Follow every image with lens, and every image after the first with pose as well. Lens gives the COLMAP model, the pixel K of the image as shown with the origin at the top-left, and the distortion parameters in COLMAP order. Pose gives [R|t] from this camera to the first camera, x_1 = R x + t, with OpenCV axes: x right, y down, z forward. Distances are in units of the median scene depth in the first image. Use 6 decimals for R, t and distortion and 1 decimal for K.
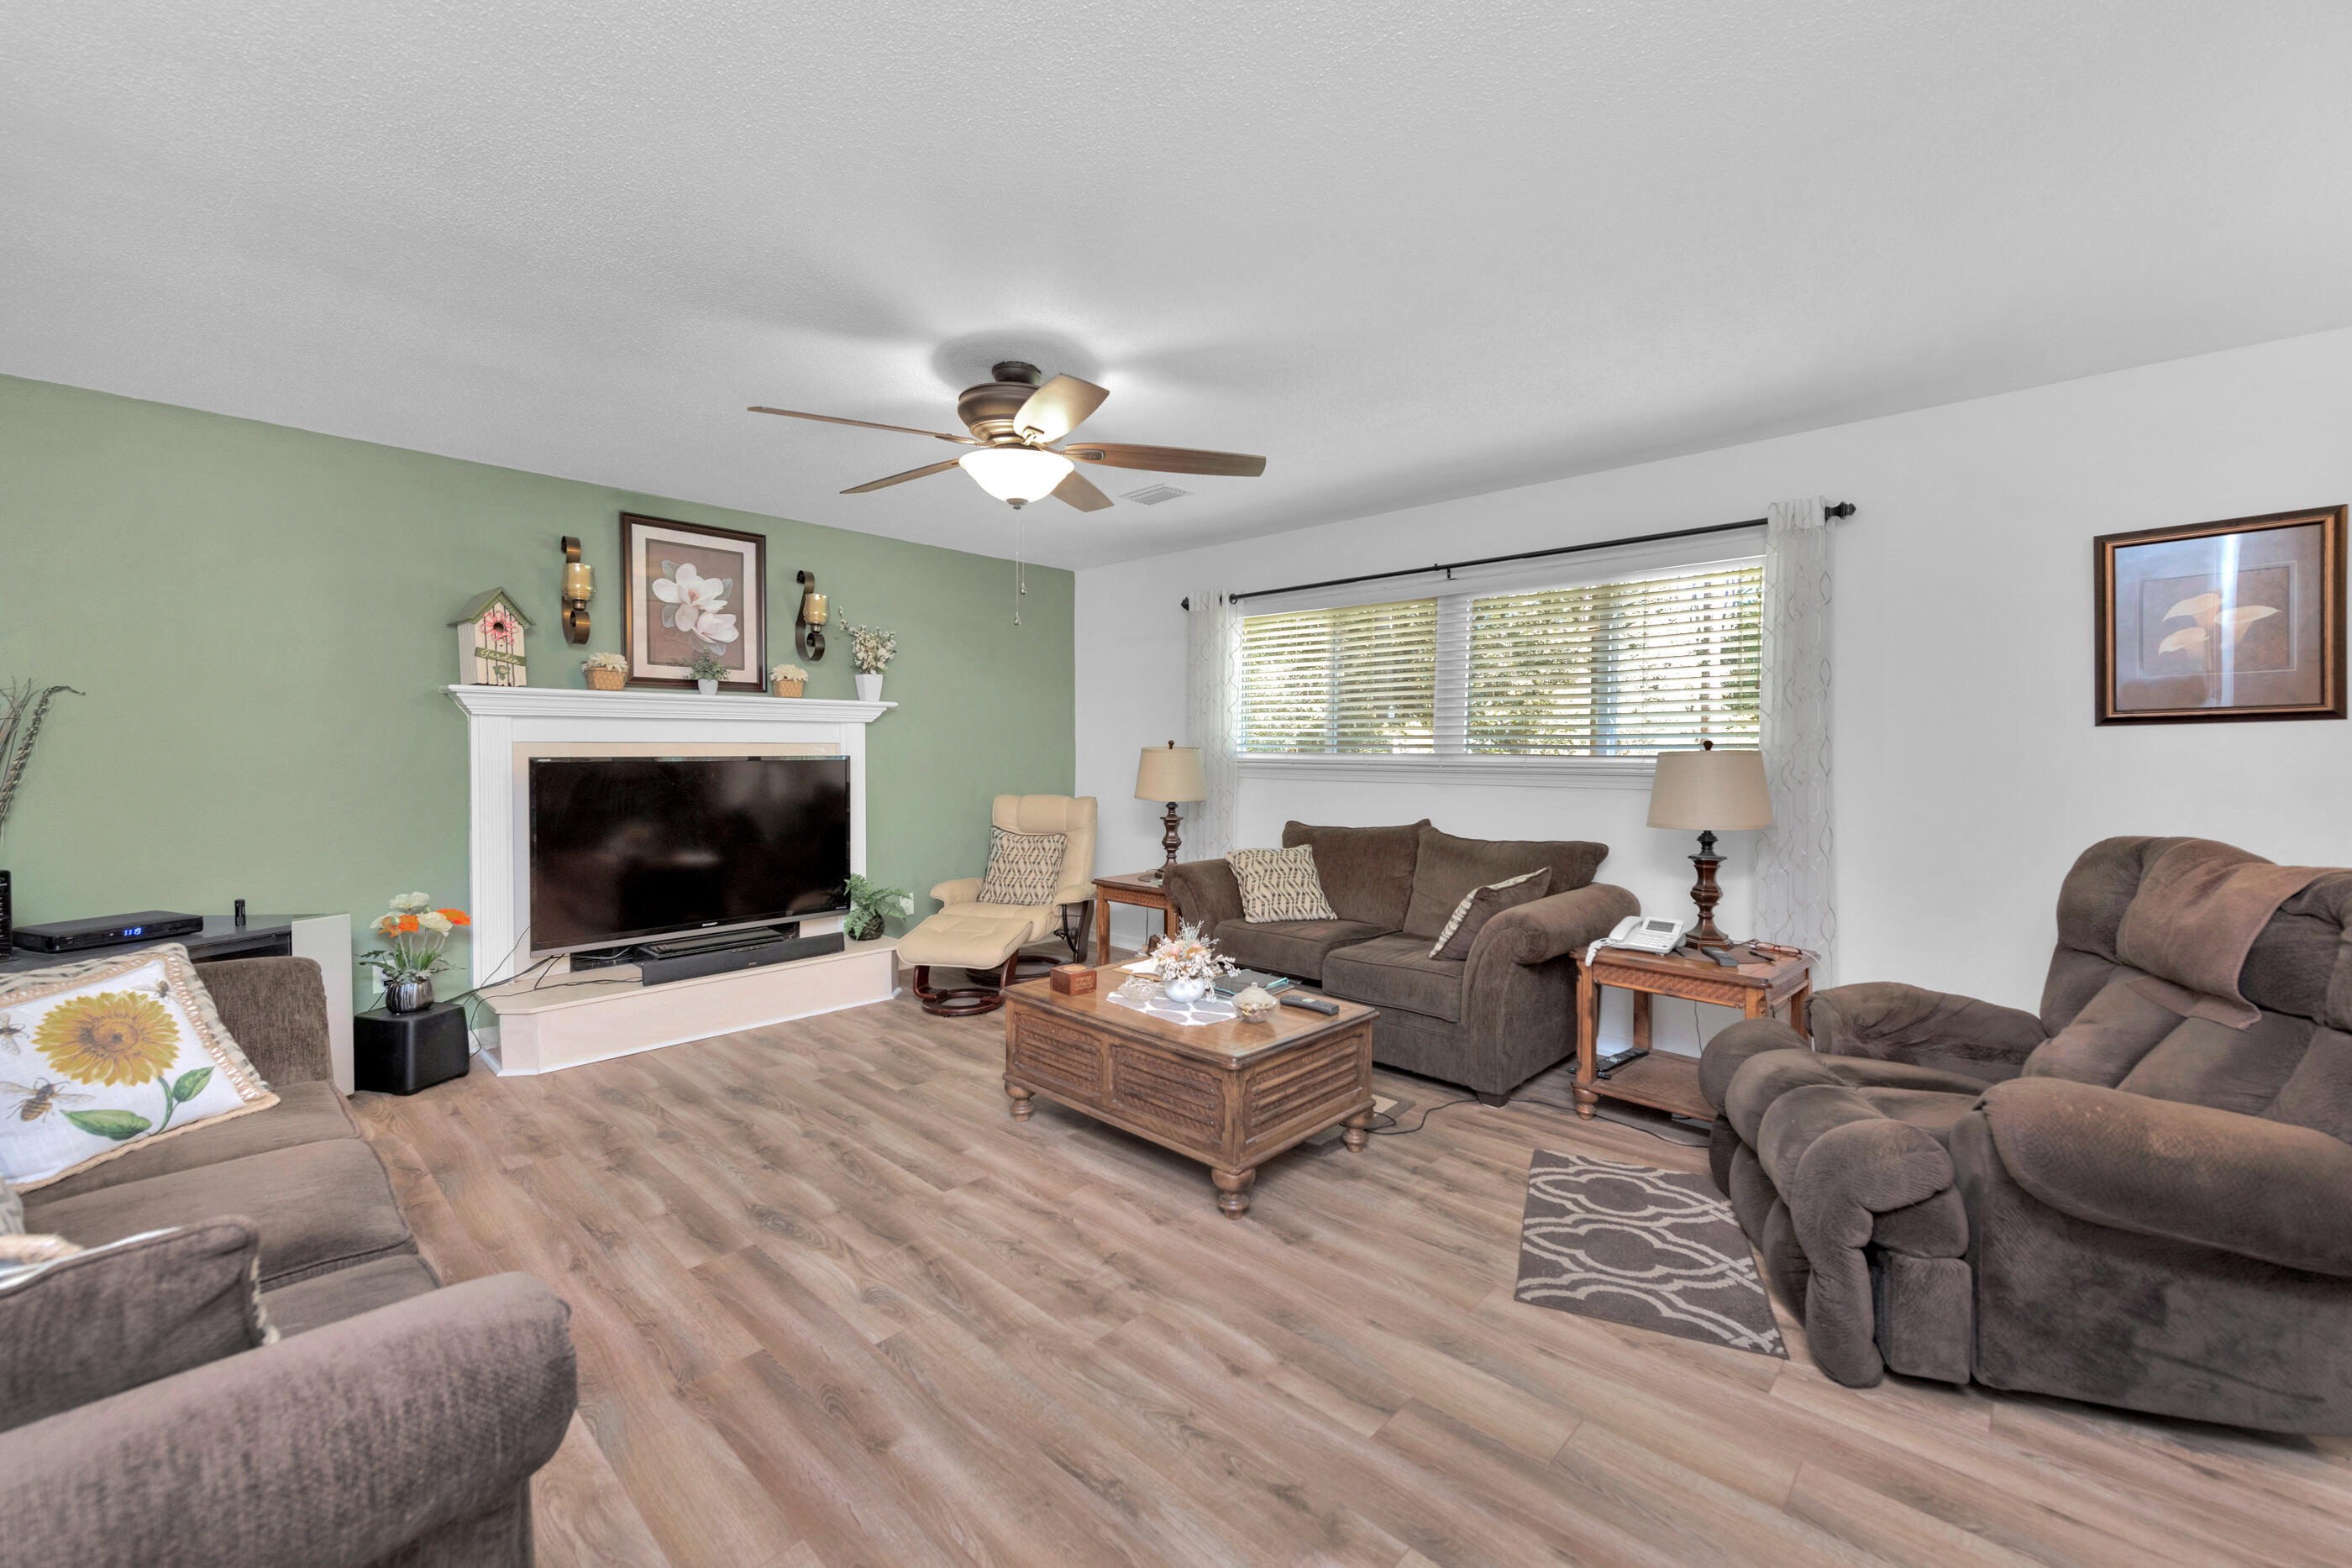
lens RADIAL K [[928.0, 0, 1181.4], [0, 928.0, 770.8], [0, 0, 1]] dist [0.018487, -0.005025]
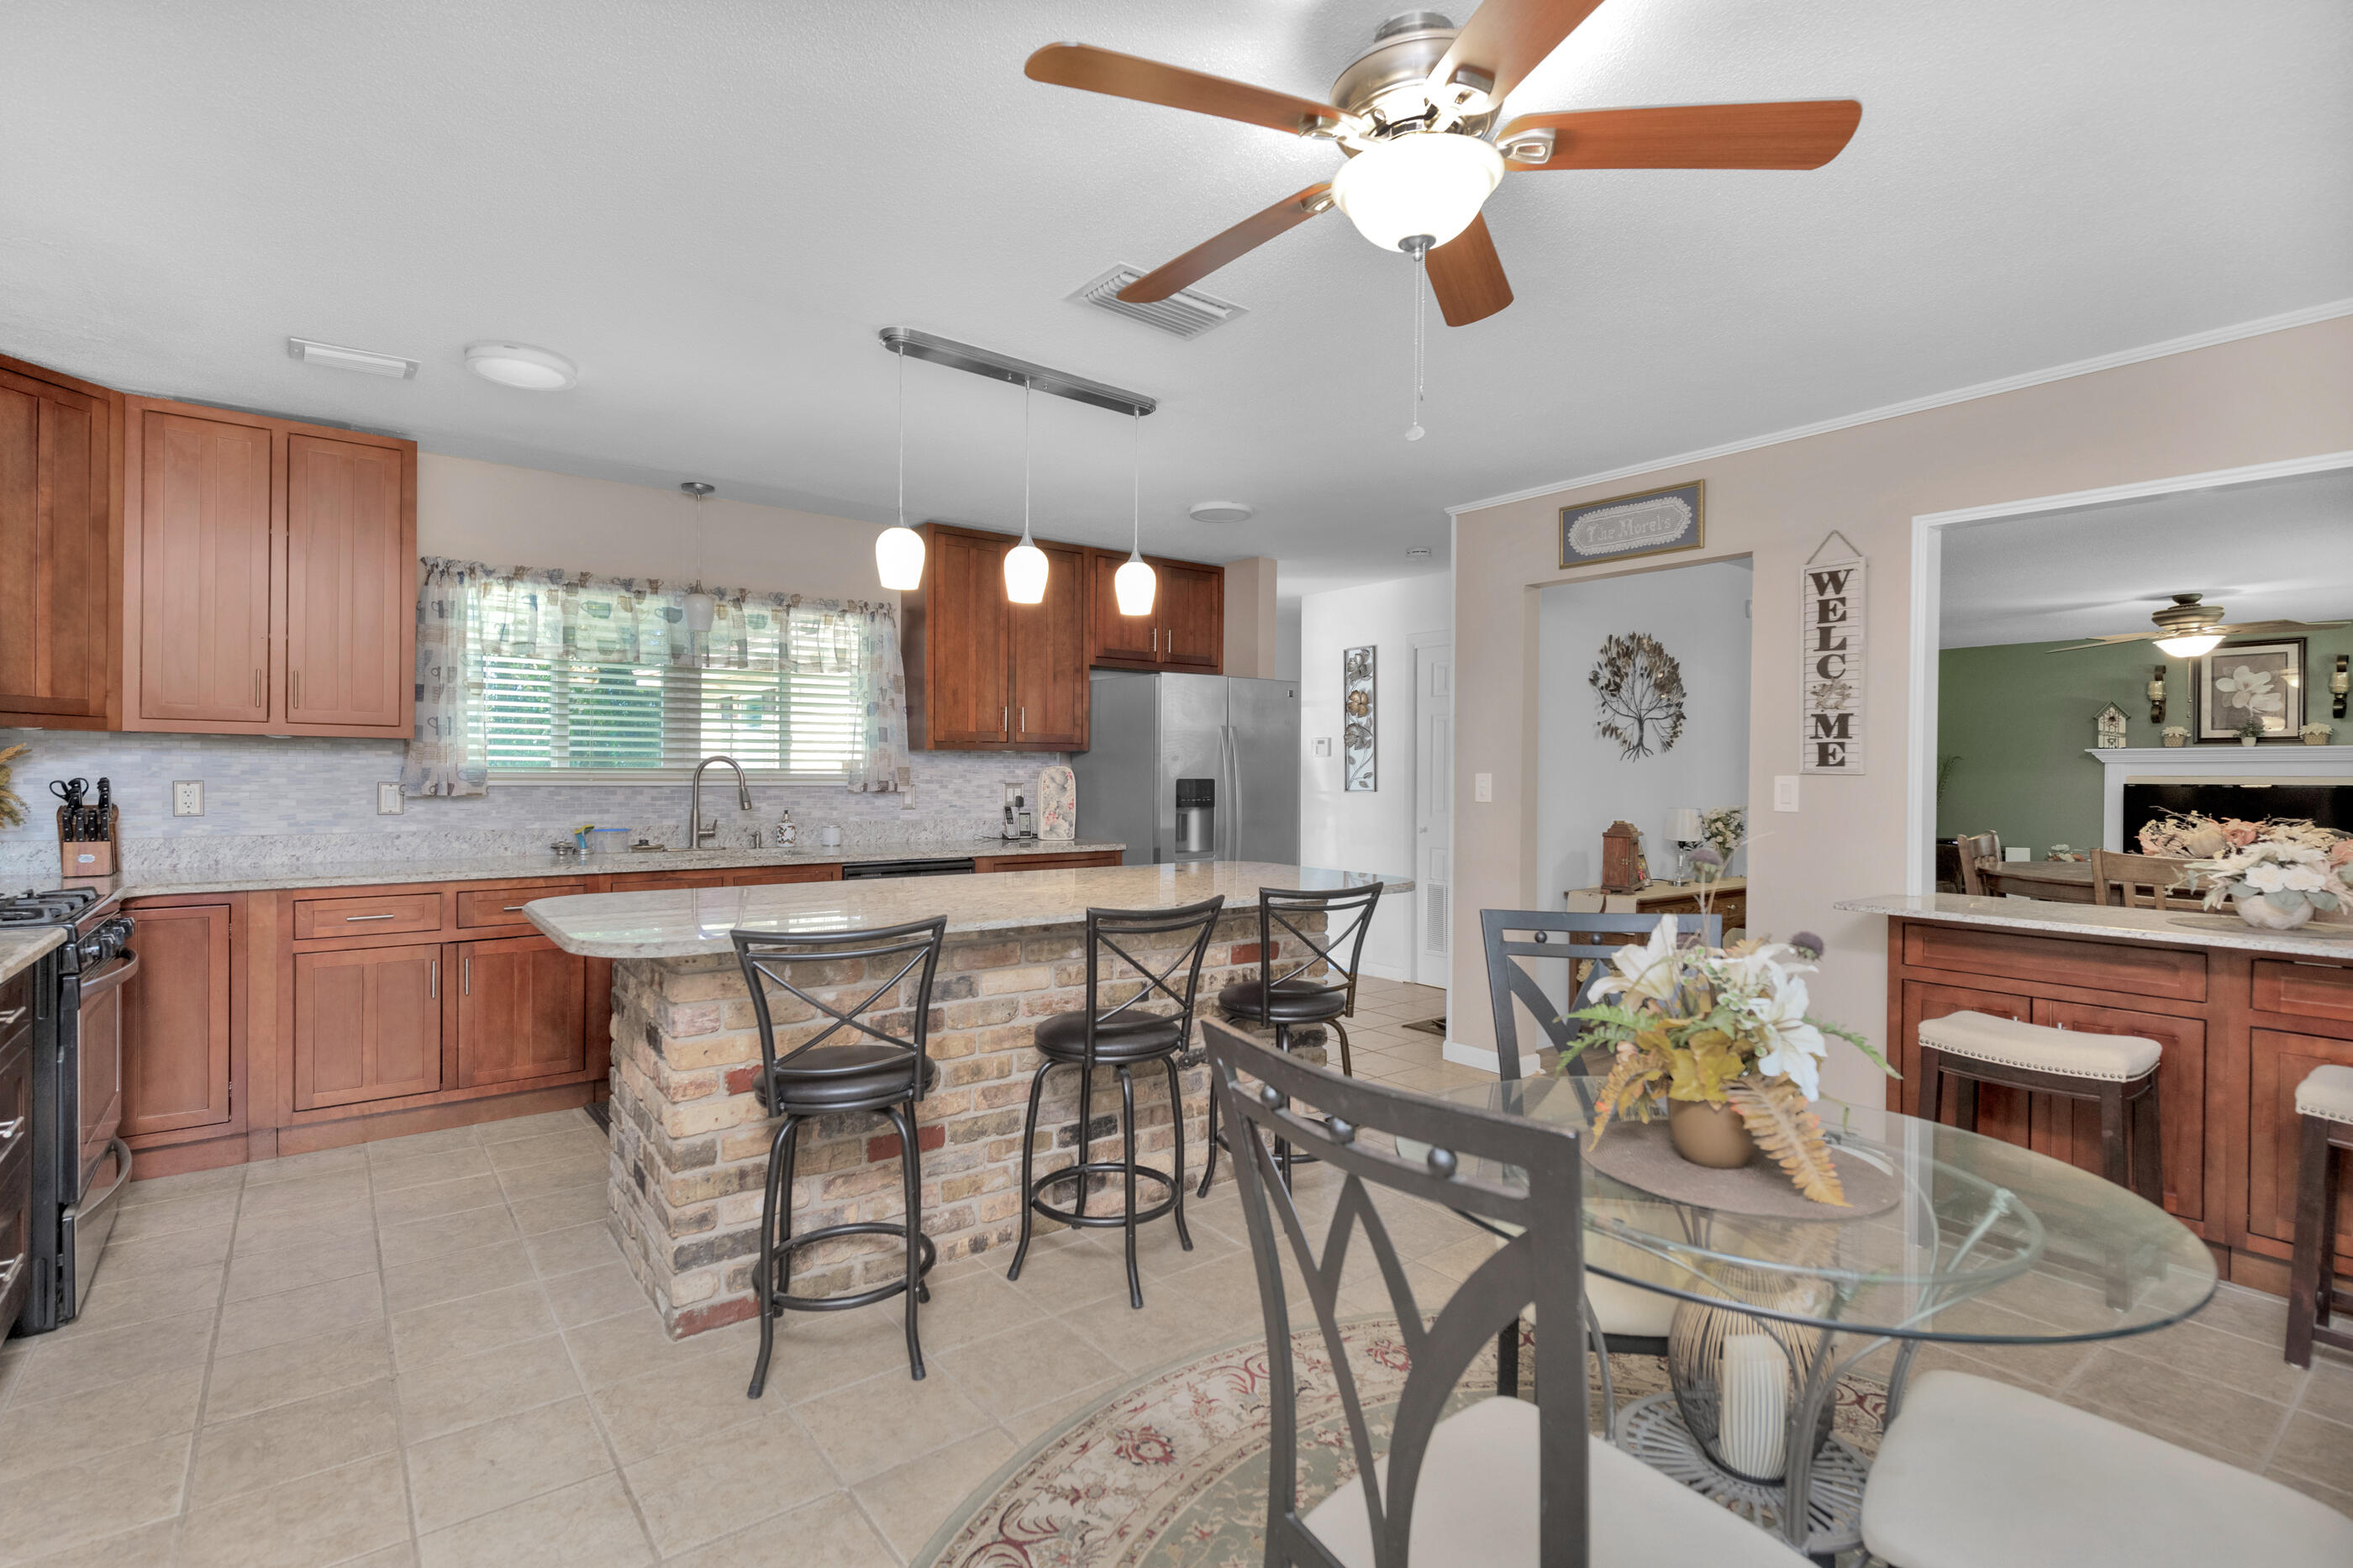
lens RADIAL K [[1271.3, 0, 1069.5], [0, 1271.3, 783.2], [0, 0, 1]] dist [-0.051239, 0.036140]
pose [[-0.184952, 0.002747, -0.982744, 2.851042], [-0.025191, 0.999654, 0.007535, 0.027098], [0.982425, 0.026149, -0.184819, -0.871363]]
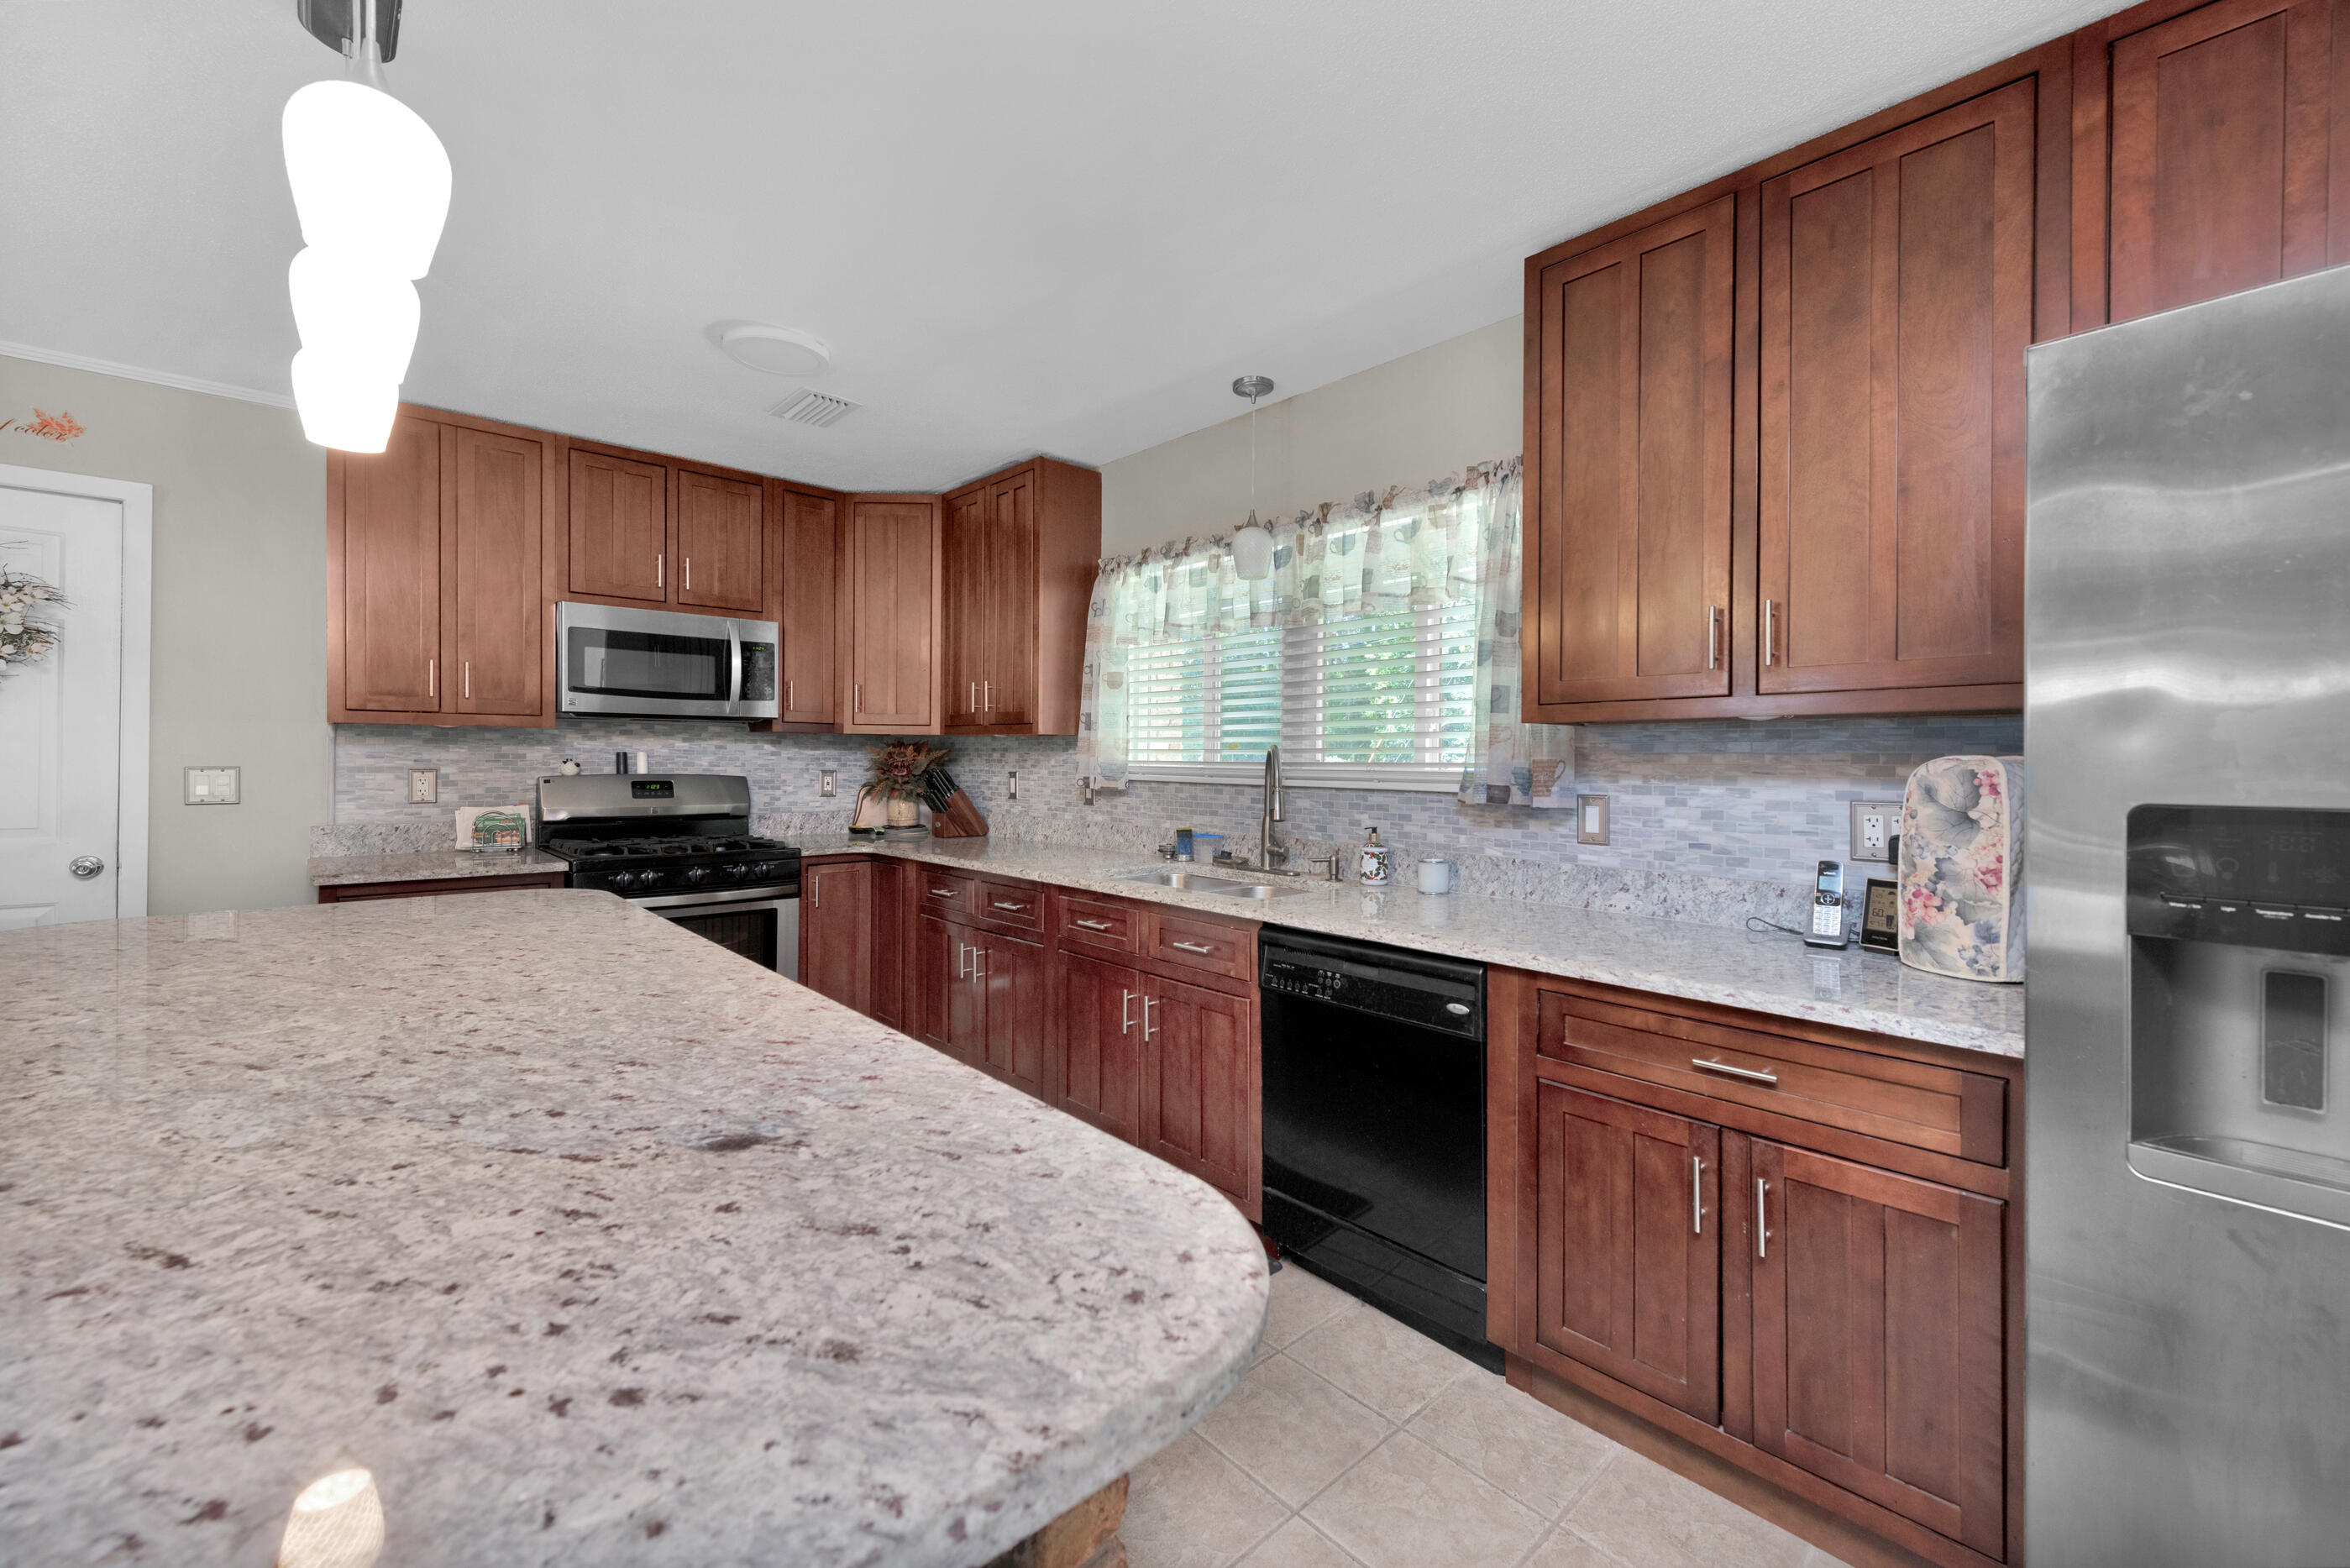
lens RADIAL K [[927.3, 0, 1180.4], [0, 927.3, 770.8], [0, 0, 1]] dist [0.018487, -0.005025]
pose [[-0.998405, -0.009357, 0.055679, 0.998477], [-0.007592, 0.999464, 0.031838, 0.008924], [-0.055947, 0.031364, -0.997941, -0.721467]]
